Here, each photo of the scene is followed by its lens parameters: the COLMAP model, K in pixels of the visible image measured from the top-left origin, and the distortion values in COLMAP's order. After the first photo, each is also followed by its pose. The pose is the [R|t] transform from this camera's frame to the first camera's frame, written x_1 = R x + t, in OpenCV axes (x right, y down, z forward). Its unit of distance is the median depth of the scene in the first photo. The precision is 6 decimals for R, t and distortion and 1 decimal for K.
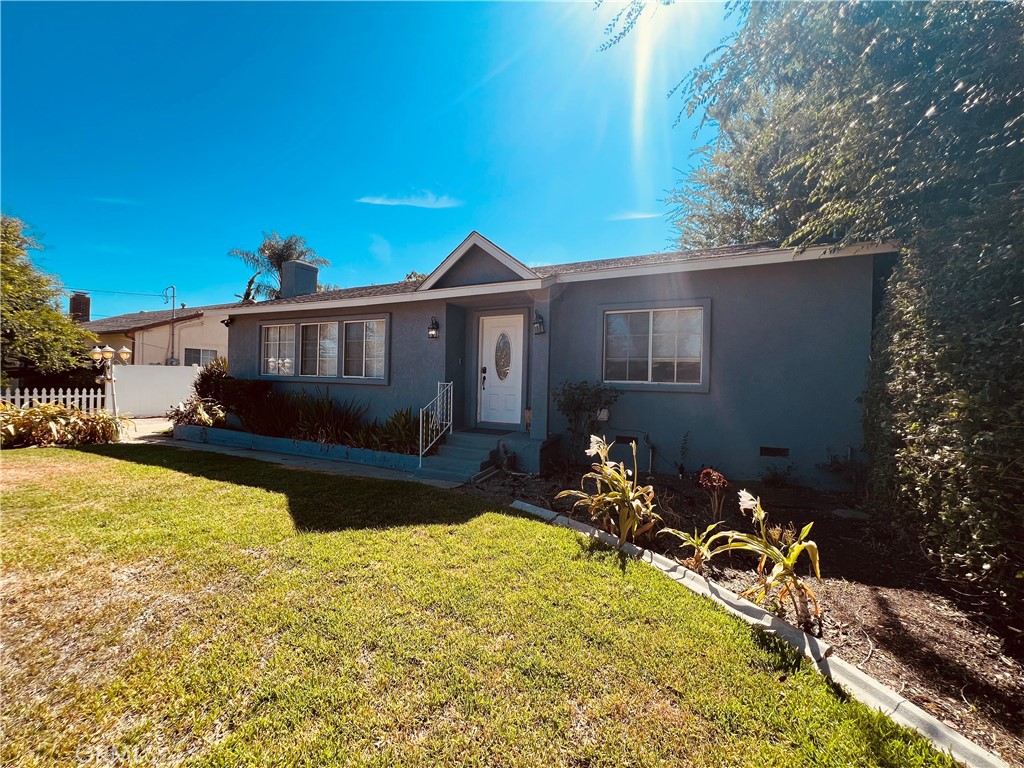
lens RADIAL K [[409.3, 0, 511.4], [0, 409.3, 385.3], [0, 0, 1]] dist [0.001051, 0.000082]
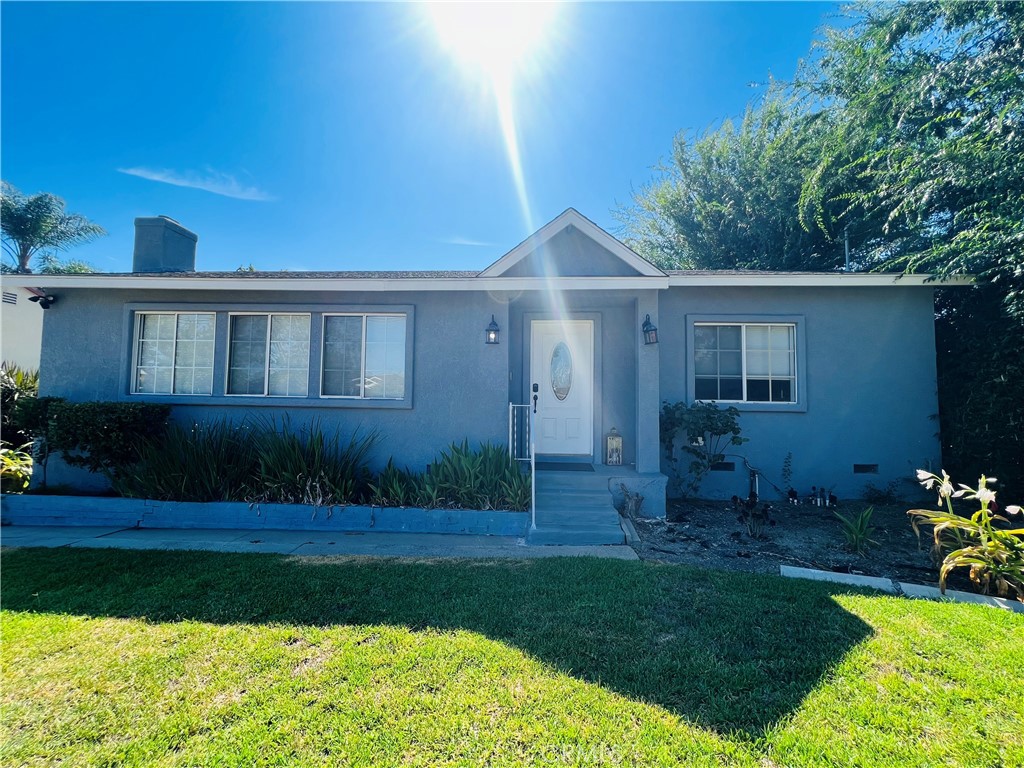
lens RADIAL K [[409.3, 0, 512.4], [0, 409.3, 380.7], [0, 0, 1]] dist [0.001051, 0.000082]
pose [[0.915528, 0.010637, 0.402114, -0.424060], [0.011114, 0.998600, -0.051721, -0.009728], [-0.402101, 0.051822, 0.914128, 0.298650]]
